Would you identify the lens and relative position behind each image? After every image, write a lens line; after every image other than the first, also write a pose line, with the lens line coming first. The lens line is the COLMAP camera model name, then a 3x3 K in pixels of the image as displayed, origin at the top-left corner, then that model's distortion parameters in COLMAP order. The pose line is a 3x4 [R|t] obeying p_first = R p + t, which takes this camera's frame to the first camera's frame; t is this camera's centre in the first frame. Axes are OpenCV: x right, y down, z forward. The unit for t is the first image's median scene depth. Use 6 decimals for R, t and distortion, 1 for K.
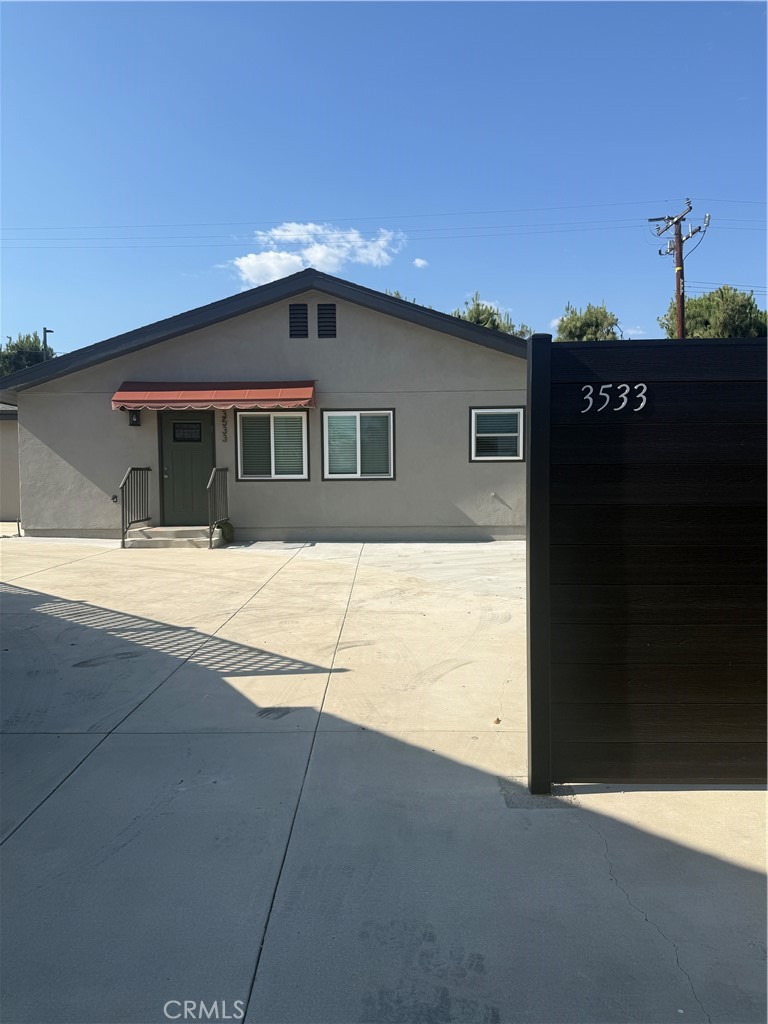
lens RADIAL K [[707.4, 0, 387.3], [0, 707.4, 514.2], [0, 0, 1]] dist [0.186133, -0.388424]
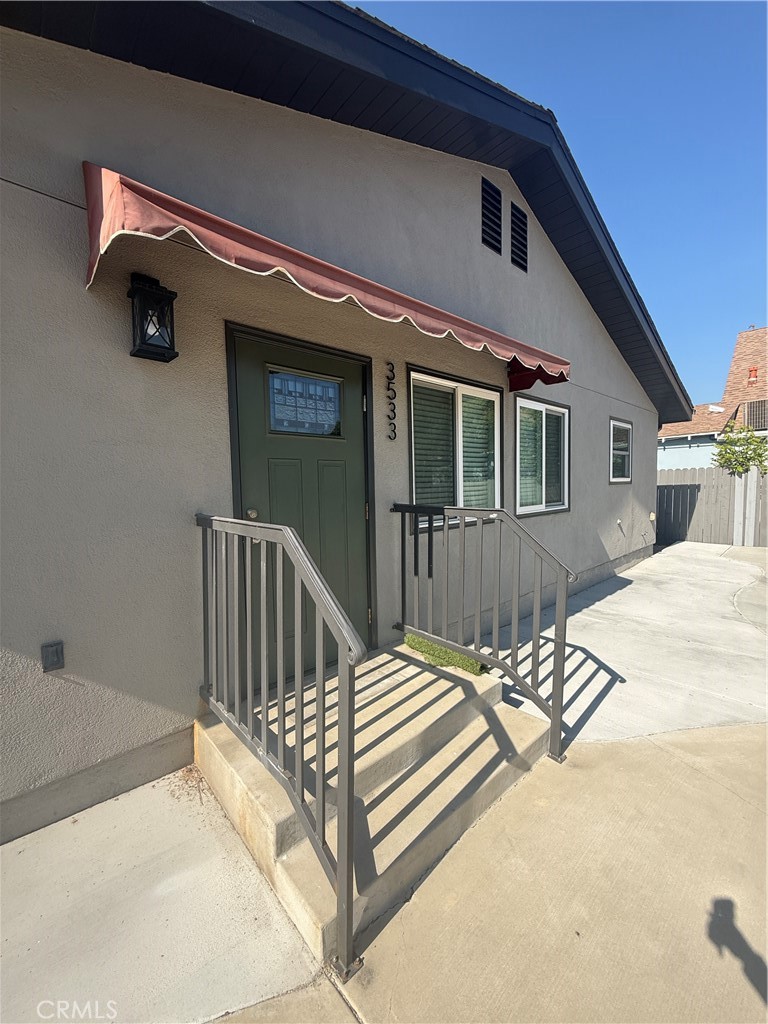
lens RADIAL K [[407.3, 0, 384.0], [0, 407.3, 510.9], [0, 0, 1]] dist [0.000173, 0.000038]
pose [[0.736437, -0.050218, 0.674640, -0.389261], [0.050802, 0.998530, 0.018871, -0.065324], [-0.674596, 0.020376, 0.737906, 0.832881]]
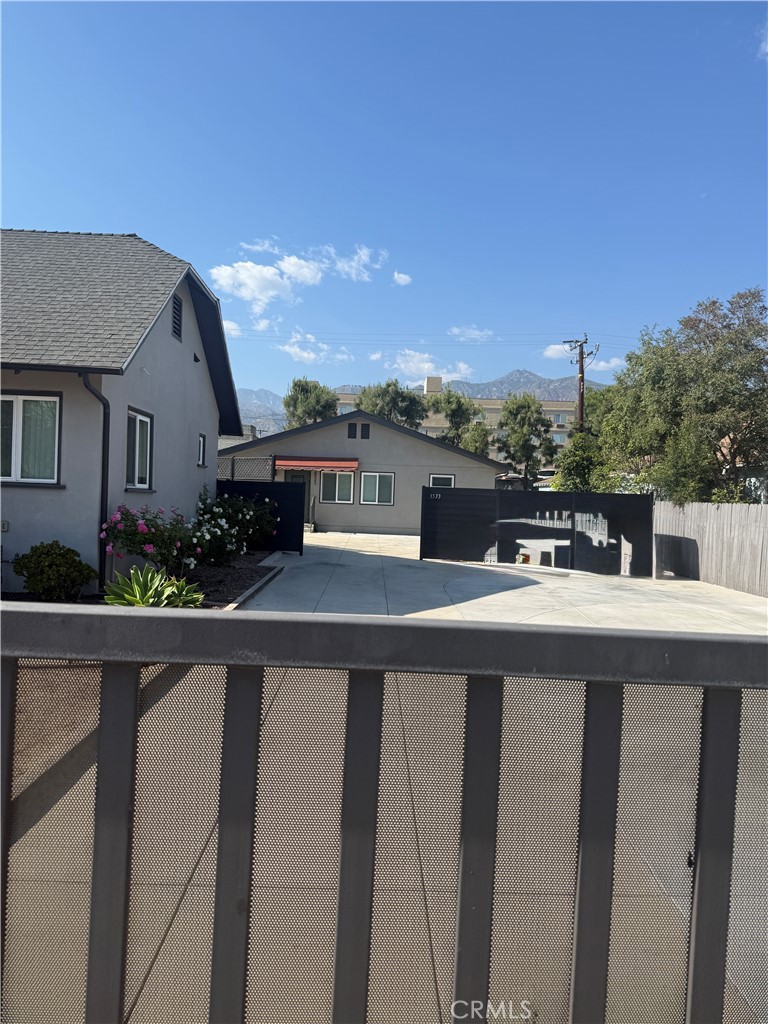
lens RADIAL K [[713.6, 0, 384.0], [0, 713.6, 512.0], [0, 0, 1]] dist [0.123826, -0.210365]
pose [[0.998922, 0.044295, 0.013882, -0.046958], [-0.043791, 0.998436, -0.034761, 0.046716], [-0.015400, 0.034115, 0.999299, -1.147231]]
